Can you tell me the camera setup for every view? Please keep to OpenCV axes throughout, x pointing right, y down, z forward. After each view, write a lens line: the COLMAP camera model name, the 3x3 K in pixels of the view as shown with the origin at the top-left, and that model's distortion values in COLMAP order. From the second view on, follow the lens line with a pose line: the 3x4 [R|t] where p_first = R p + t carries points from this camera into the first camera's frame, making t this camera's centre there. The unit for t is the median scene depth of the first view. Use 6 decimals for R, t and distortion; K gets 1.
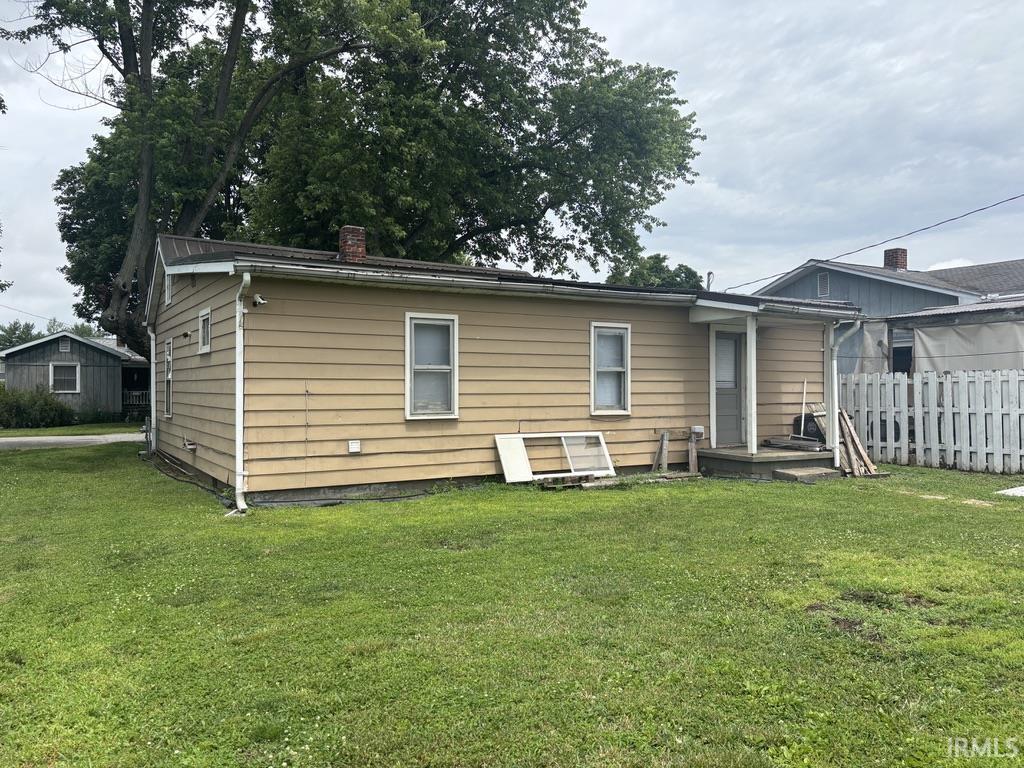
lens RADIAL K [[785.8, 0, 513.4], [0, 785.8, 384.2], [0, 0, 1]] dist [0.011224, 0.001568]
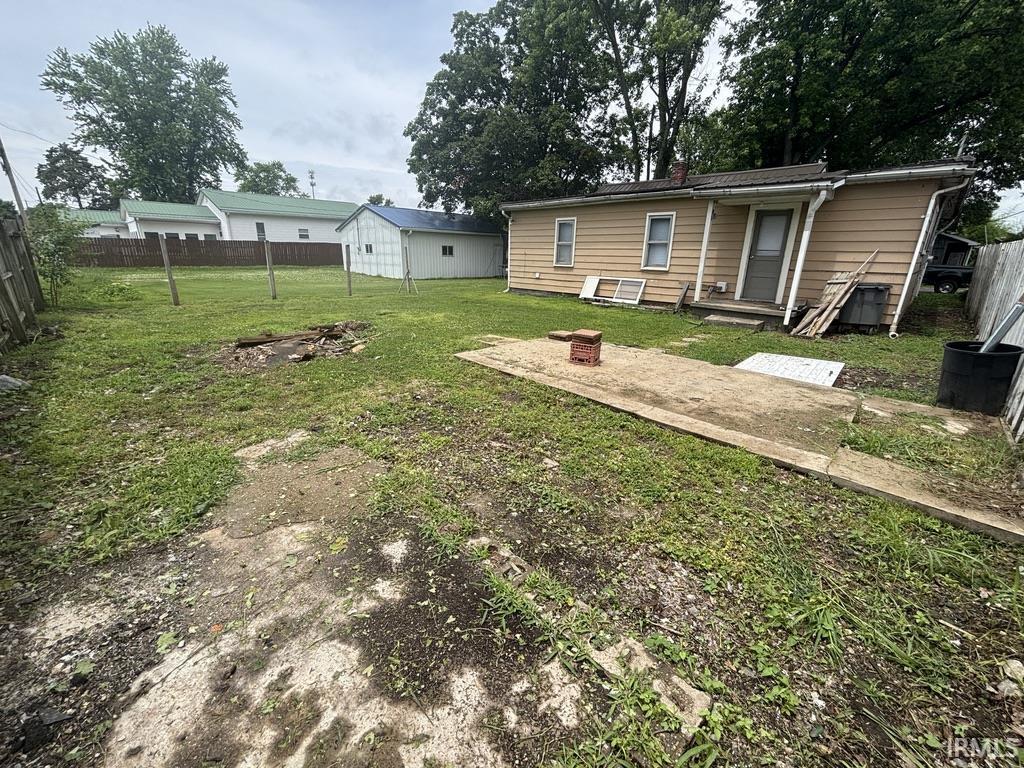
lens RADIAL K [[415.7, 0, 513.6], [0, 415.7, 383.2], [0, 0, 1]] dist [0.003916, -0.000922]
pose [[0.261291, 0.295603, -0.918883, 1.006500], [-0.011113, 0.952812, 0.303358, 0.001938], [0.965196, -0.069053, 0.252246, 0.477541]]
